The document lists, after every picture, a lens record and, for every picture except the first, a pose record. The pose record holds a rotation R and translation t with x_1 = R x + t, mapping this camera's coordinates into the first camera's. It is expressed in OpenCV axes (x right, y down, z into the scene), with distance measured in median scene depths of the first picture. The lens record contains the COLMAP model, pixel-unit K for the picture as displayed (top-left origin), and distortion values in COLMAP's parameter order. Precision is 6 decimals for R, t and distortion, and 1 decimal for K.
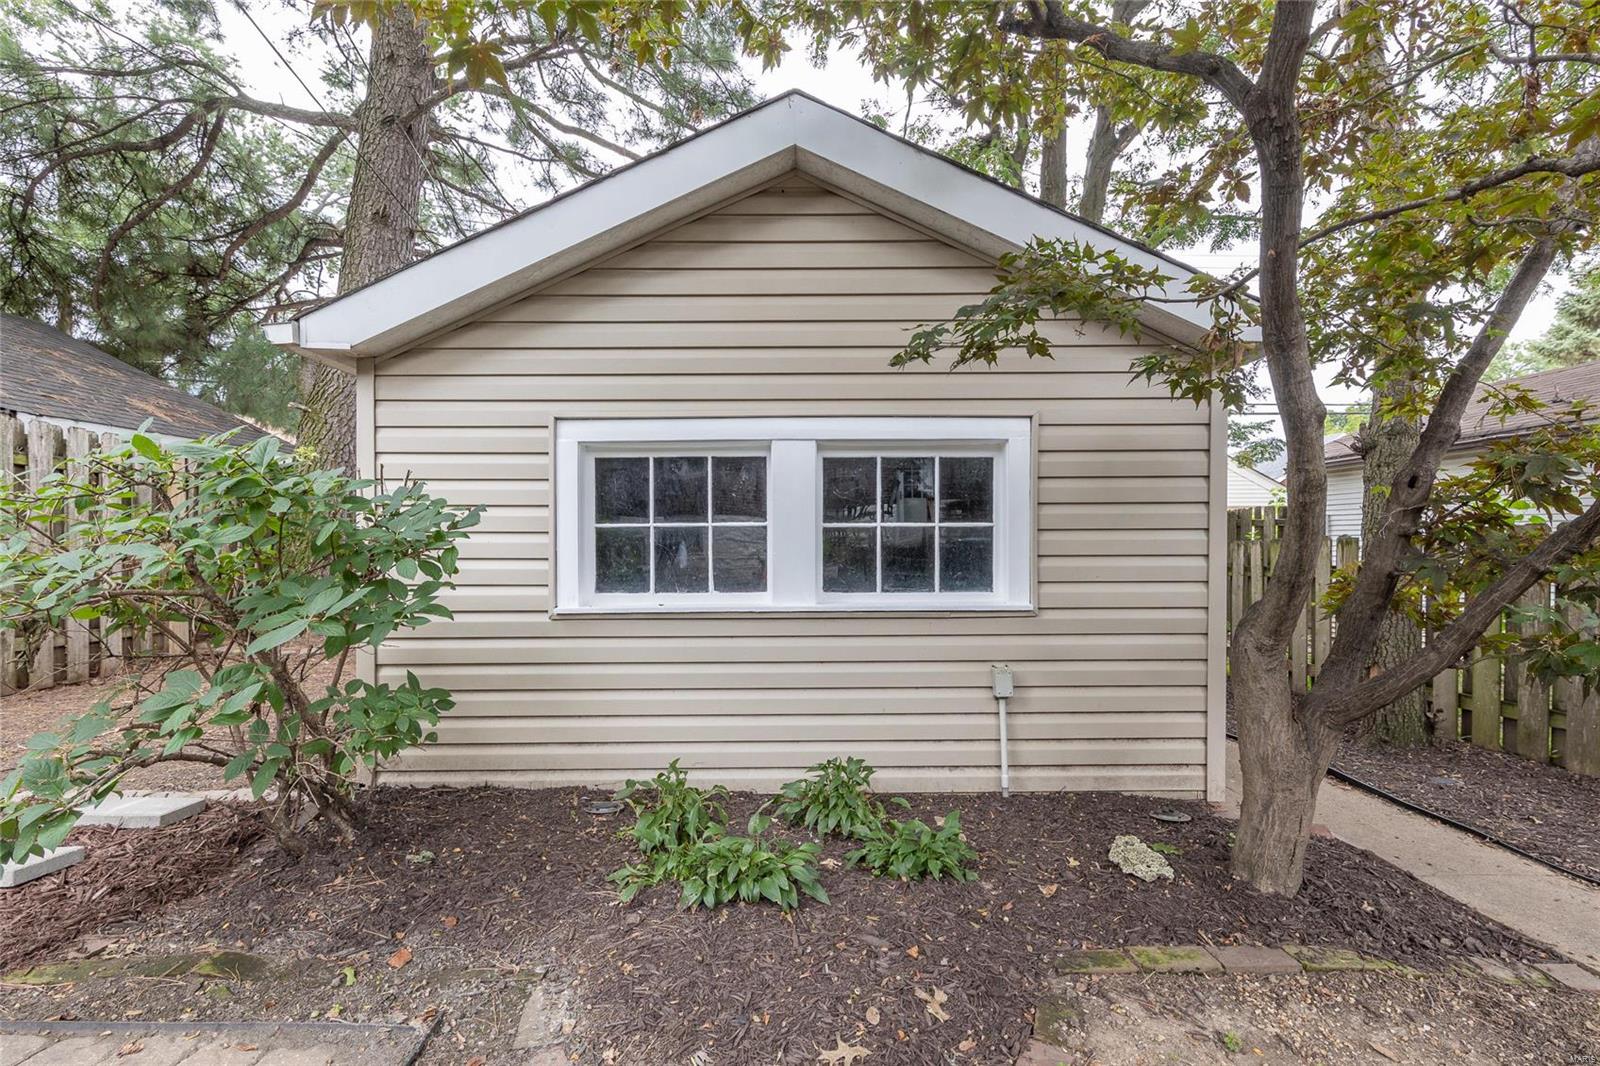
lens RADIAL K [[689.7, 0, 798.4], [0, 689.7, 541.7], [0, 0, 1]] dist [0.002535, -0.000035]
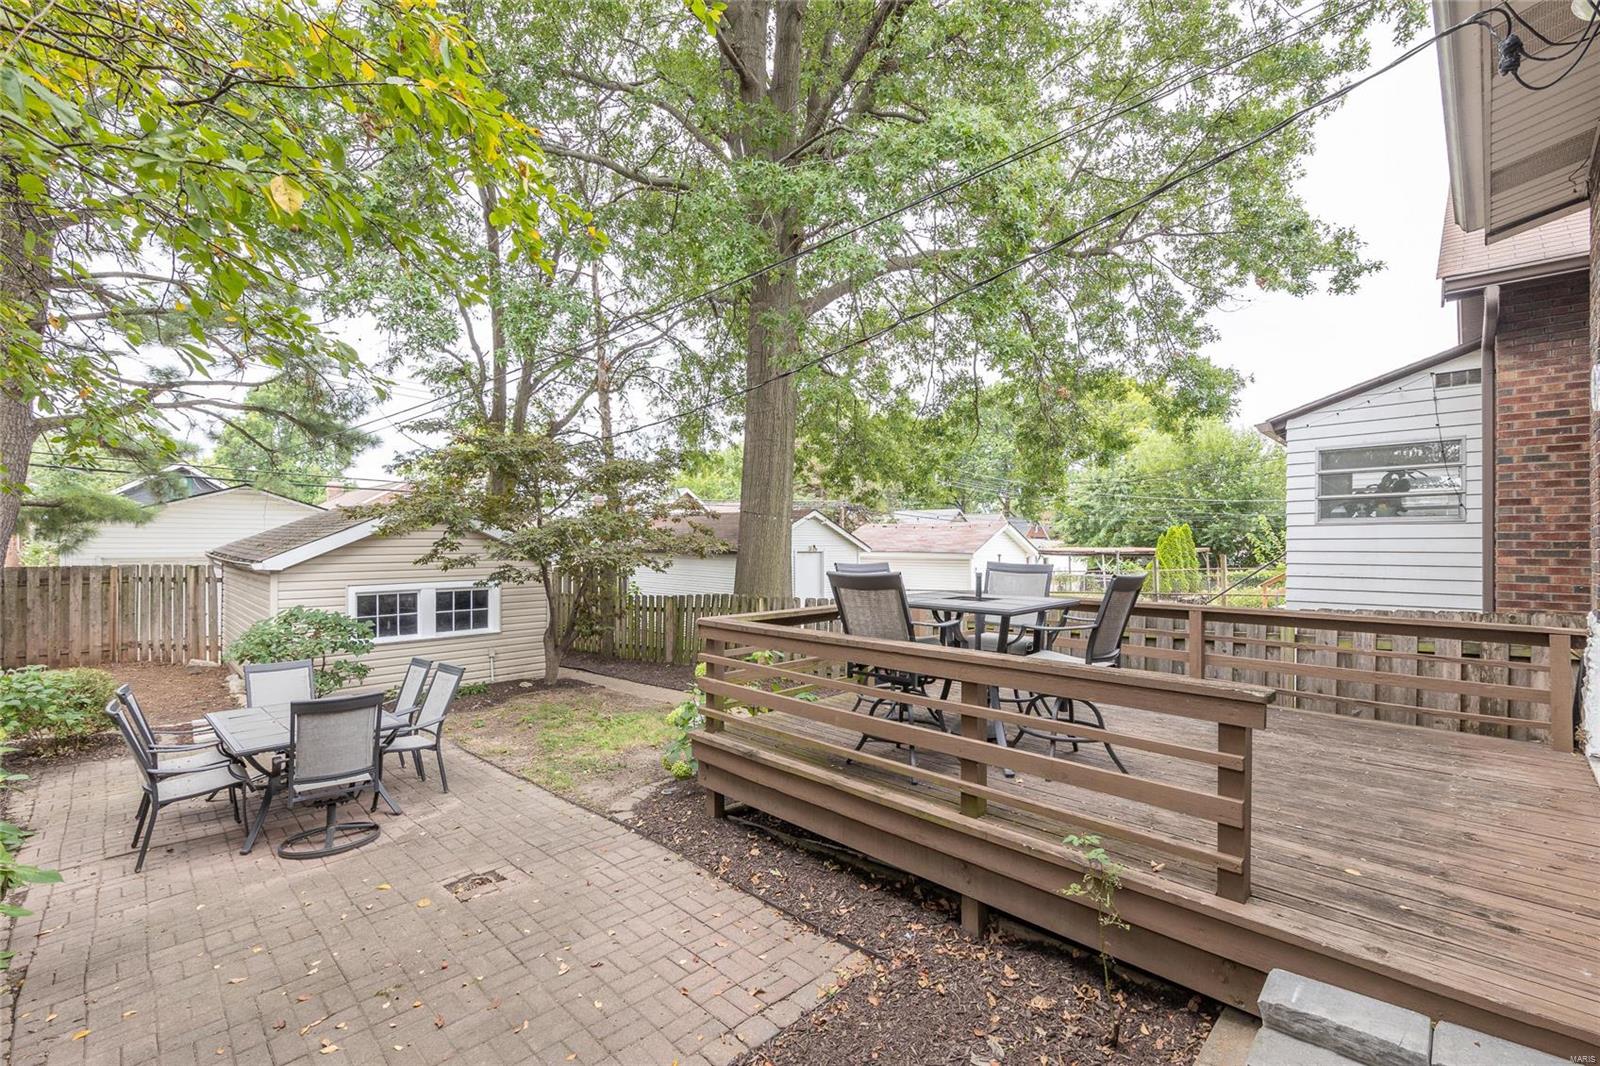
lens RADIAL K [[682.4, 0, 798.7], [0, 682.4, 538.5], [0, 0, 1]] dist [-0.002662, -0.000656]
pose [[0.725422, 0.009767, 0.688235, -0.973392], [0.004596, 0.999808, -0.019033, -0.312278], [-0.688289, 0.016971, 0.725238, -2.634945]]
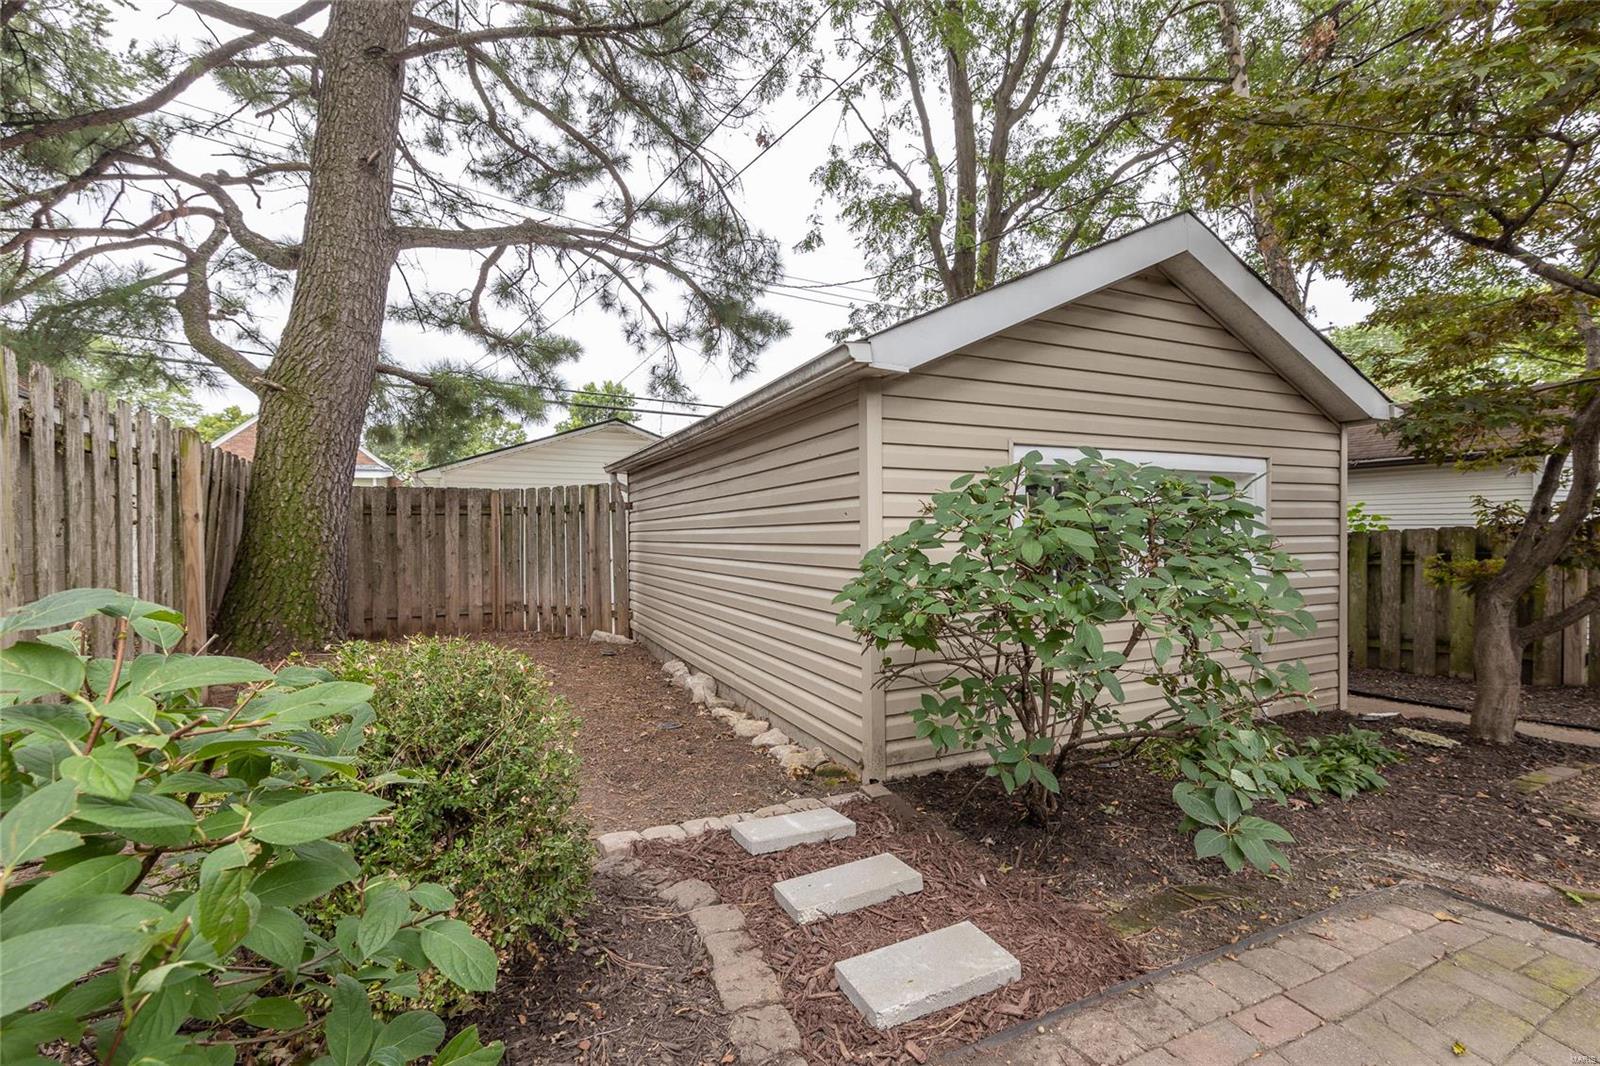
lens RADIAL K [[689.7, 0, 798.4], [0, 689.7, 541.7], [0, 0, 1]] dist [0.002535, -0.000035]
pose [[0.922340, -0.005890, 0.386335, -1.089792], [0.007816, 0.999964, -0.003415, -0.013261], [-0.386301, 0.006169, 0.922352, 0.066897]]
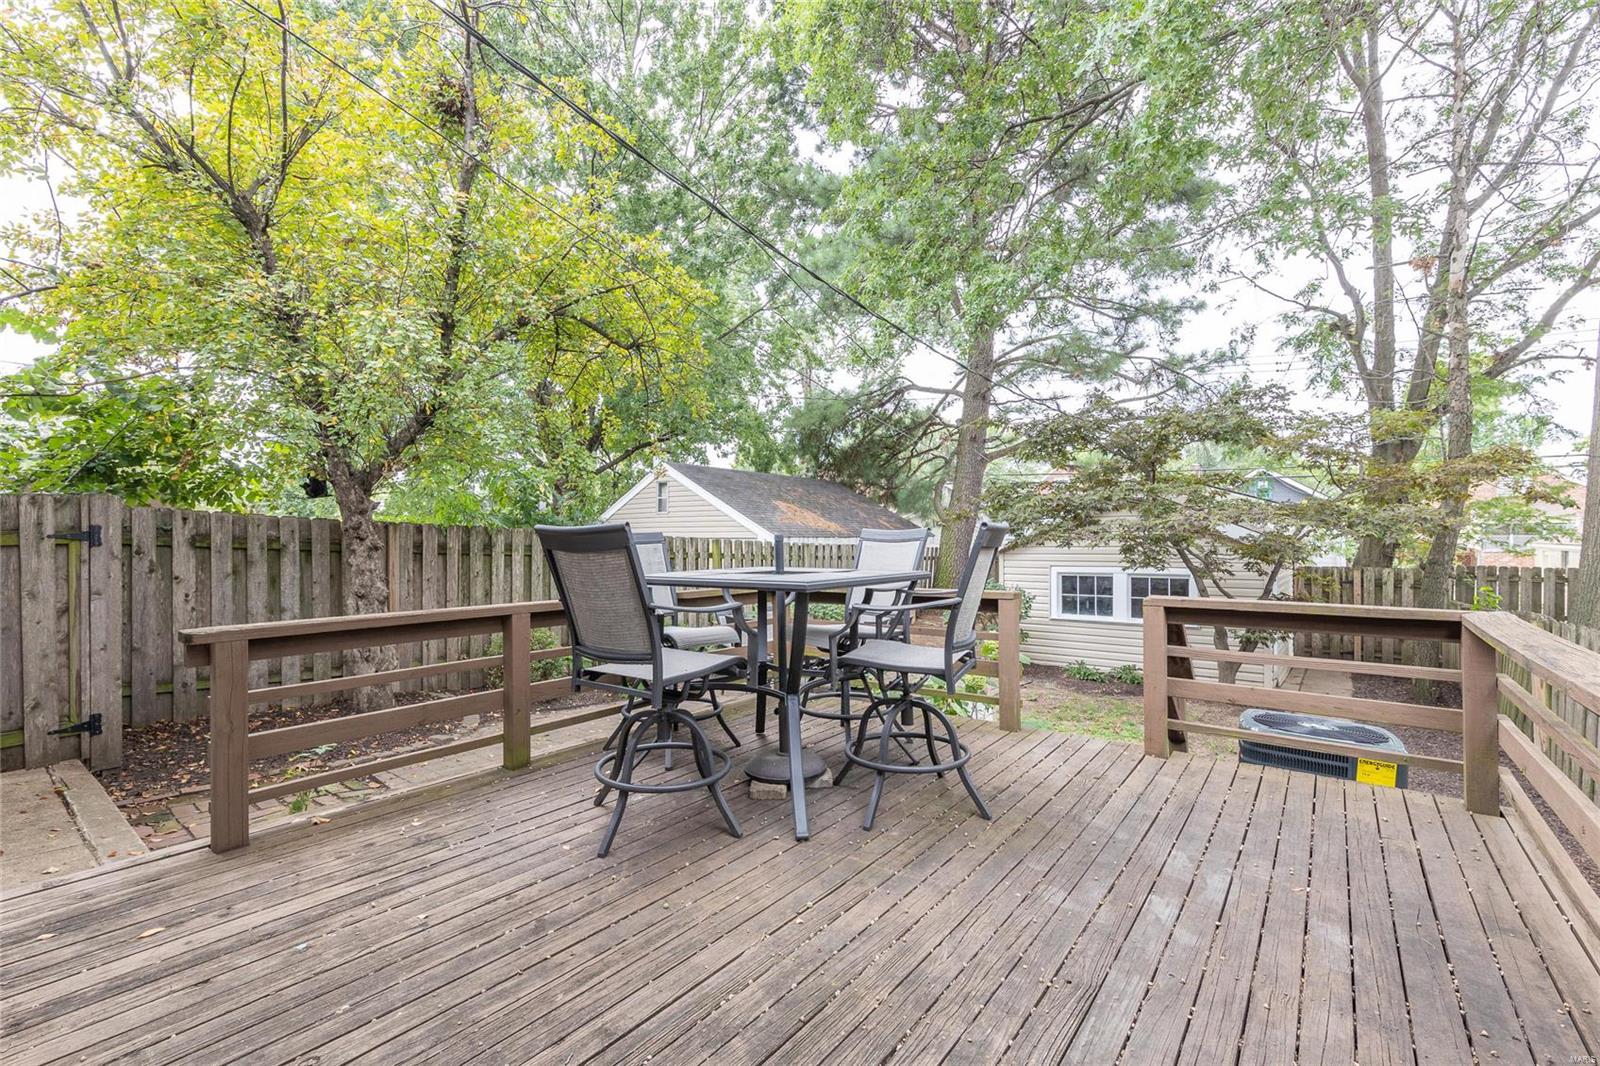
lens RADIAL K [[682.4, 0, 798.7], [0, 682.4, 538.5], [0, 0, 1]] dist [-0.002662, -0.000656]
pose [[0.770616, -0.004837, -0.637281, 0.906094], [-0.006781, 0.999852, -0.015788, -0.248436], [0.637264, 0.016488, 0.770469, -2.589746]]
